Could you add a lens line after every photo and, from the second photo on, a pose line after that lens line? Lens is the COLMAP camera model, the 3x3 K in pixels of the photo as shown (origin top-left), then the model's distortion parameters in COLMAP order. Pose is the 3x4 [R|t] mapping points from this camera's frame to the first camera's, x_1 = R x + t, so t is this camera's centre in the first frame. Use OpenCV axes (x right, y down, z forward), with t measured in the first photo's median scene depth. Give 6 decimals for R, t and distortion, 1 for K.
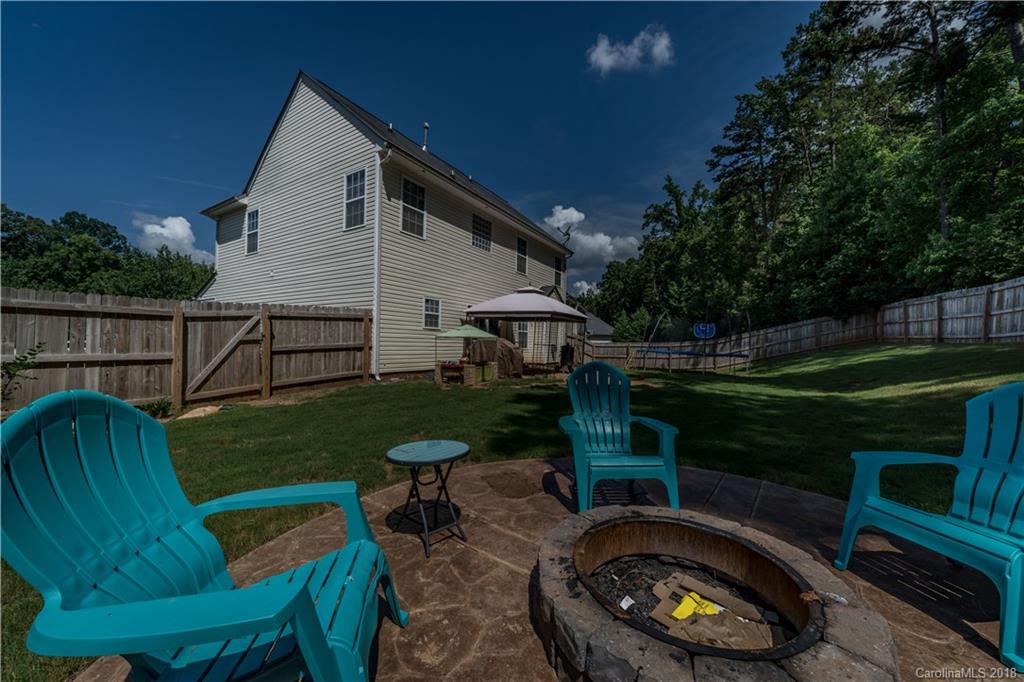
lens RADIAL K [[364.4, 0, 512.0], [0, 364.4, 341.0], [0, 0, 1]] dist [-0.006008, -0.000051]
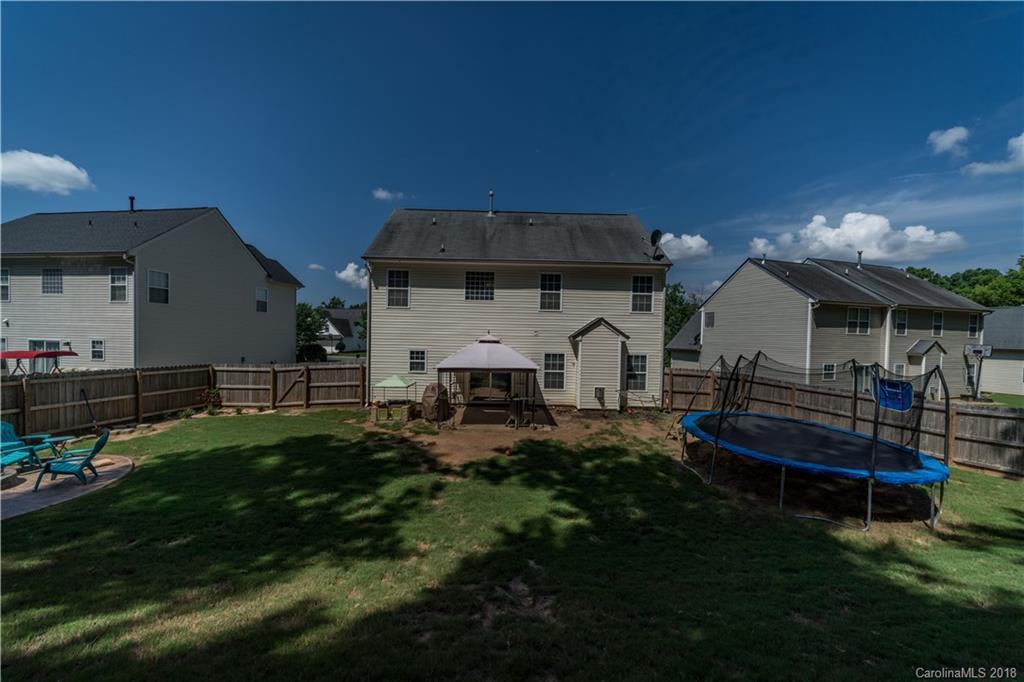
lens RADIAL K [[348.1, 0, 512.0], [0, 348.1, 341.0], [0, 0, 1]] dist [-0.001594, -0.000159]
pose [[0.533418, 0.004737, -0.845838, 1.046370], [-0.001264, 0.999988, 0.004803, -0.155697], [0.845851, -0.001493, 0.533418, 0.610771]]
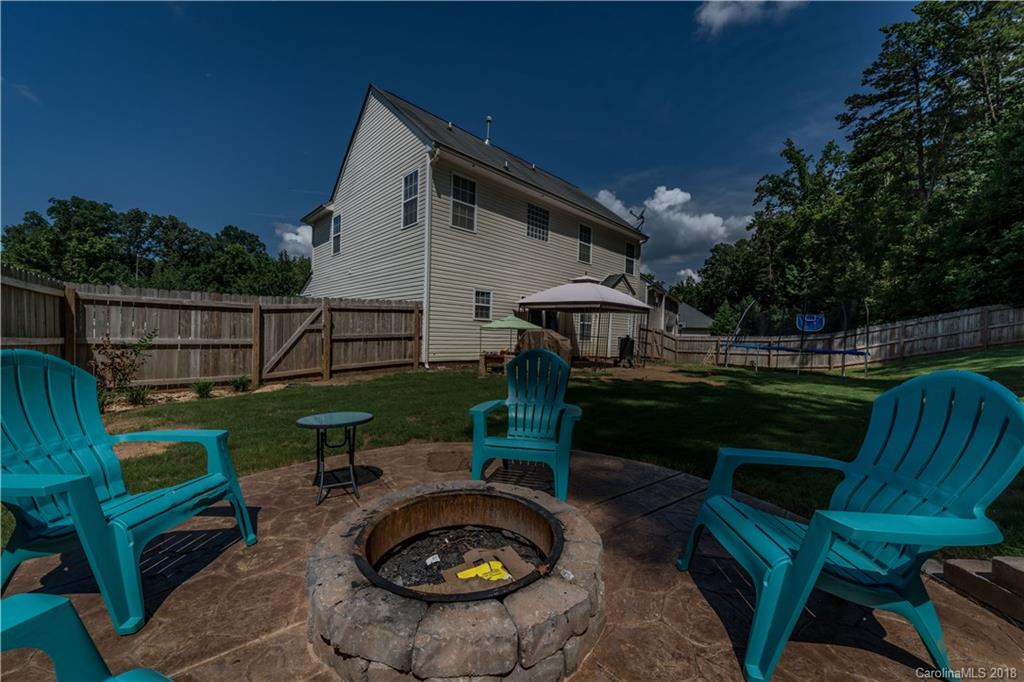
lens RADIAL K [[375.5, 0, 512.0], [0, 375.5, 341.0], [0, 0, 1]] dist [-0.006289, 0.000025]
pose [[0.970274, 0.011618, -0.241731, 0.115872], [-0.007313, 0.999798, 0.018699, 0.004896], [0.241900, -0.016375, 0.970163, -0.004753]]
